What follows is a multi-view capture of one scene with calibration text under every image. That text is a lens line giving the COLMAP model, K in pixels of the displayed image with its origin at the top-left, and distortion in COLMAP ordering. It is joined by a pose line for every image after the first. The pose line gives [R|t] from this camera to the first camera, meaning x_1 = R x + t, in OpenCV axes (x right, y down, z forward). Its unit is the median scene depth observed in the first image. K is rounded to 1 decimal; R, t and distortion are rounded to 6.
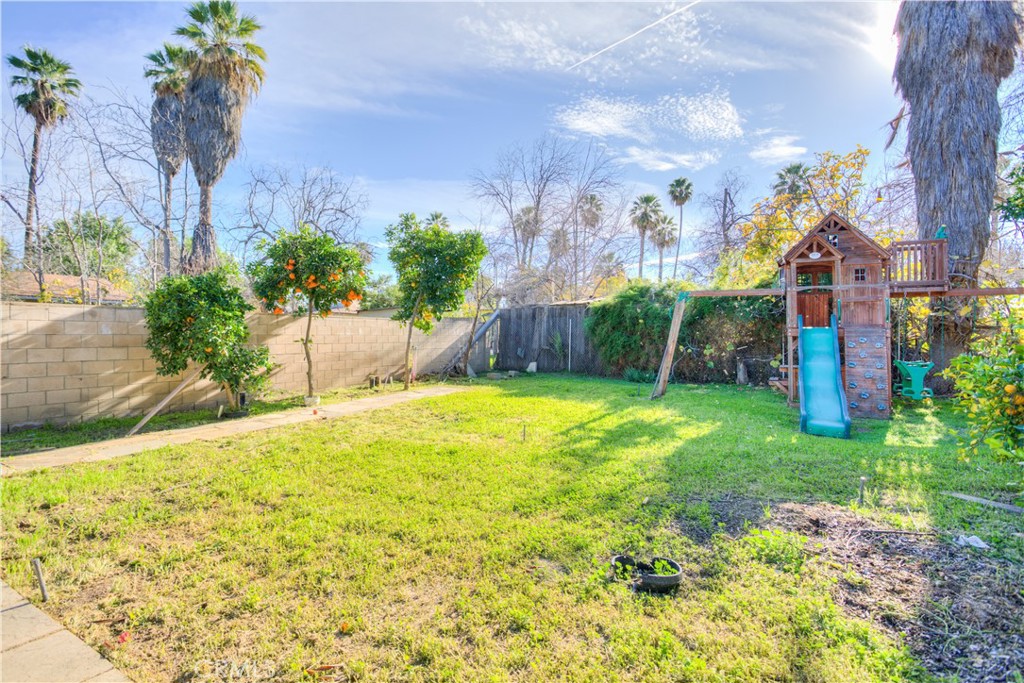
lens RADIAL K [[498.9, 0, 515.0], [0, 498.9, 343.9], [0, 0, 1]] dist [-0.002152, -0.000830]
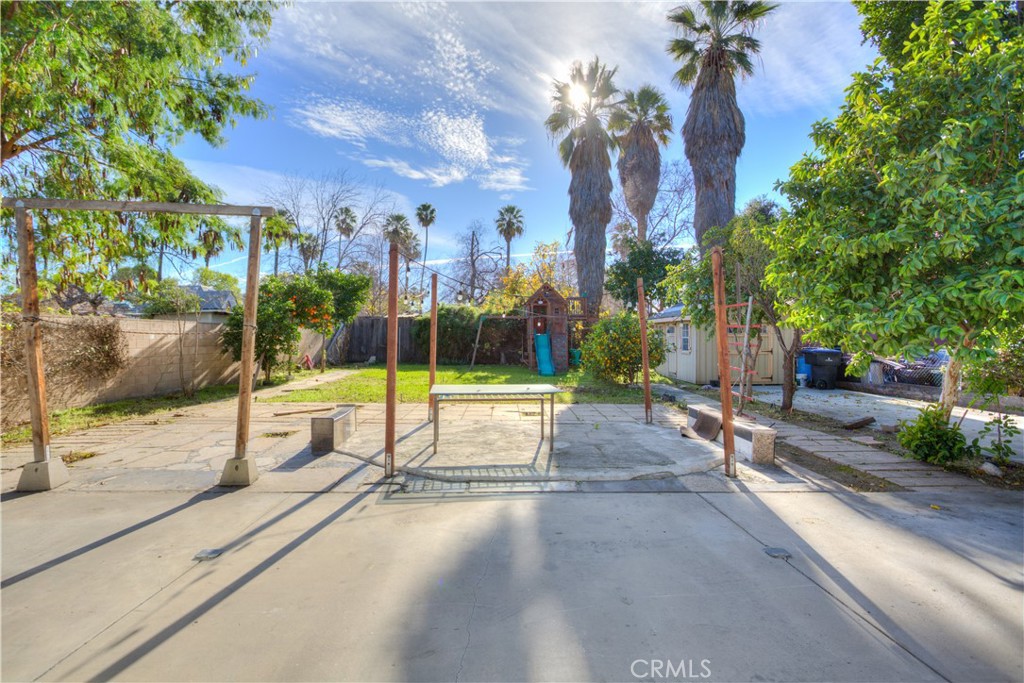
lens RADIAL K [[498.9, 0, 512.9], [0, 498.9, 339.0], [0, 0, 1]] dist [-0.002152, -0.000830]
pose [[0.864176, -0.003531, 0.503177, -0.208165], [0.009874, 0.999902, -0.009941, 0.003177], [-0.503093, 0.013559, 0.864126, -0.287135]]
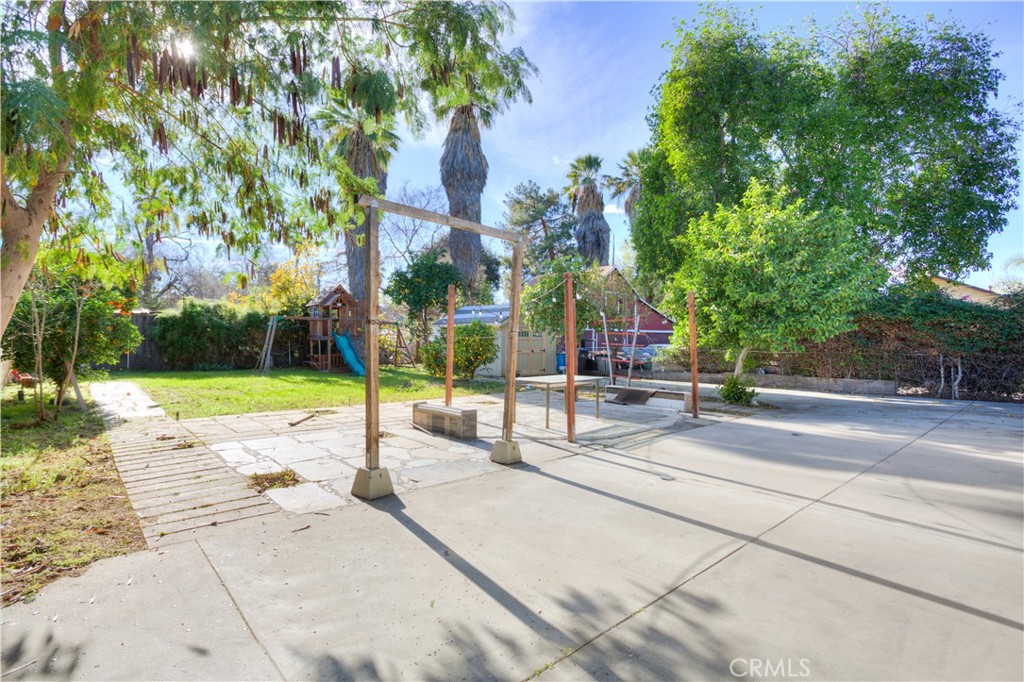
lens RADIAL K [[498.9, 0, 509.8], [0, 498.9, 342.5], [0, 0, 1]] dist [-0.002152, -0.000830]
pose [[0.338496, -0.002184, 0.940965, -0.409107], [0.010656, 0.999942, -0.001512, 0.001523], [-0.940907, 0.010539, 0.338500, -0.155526]]
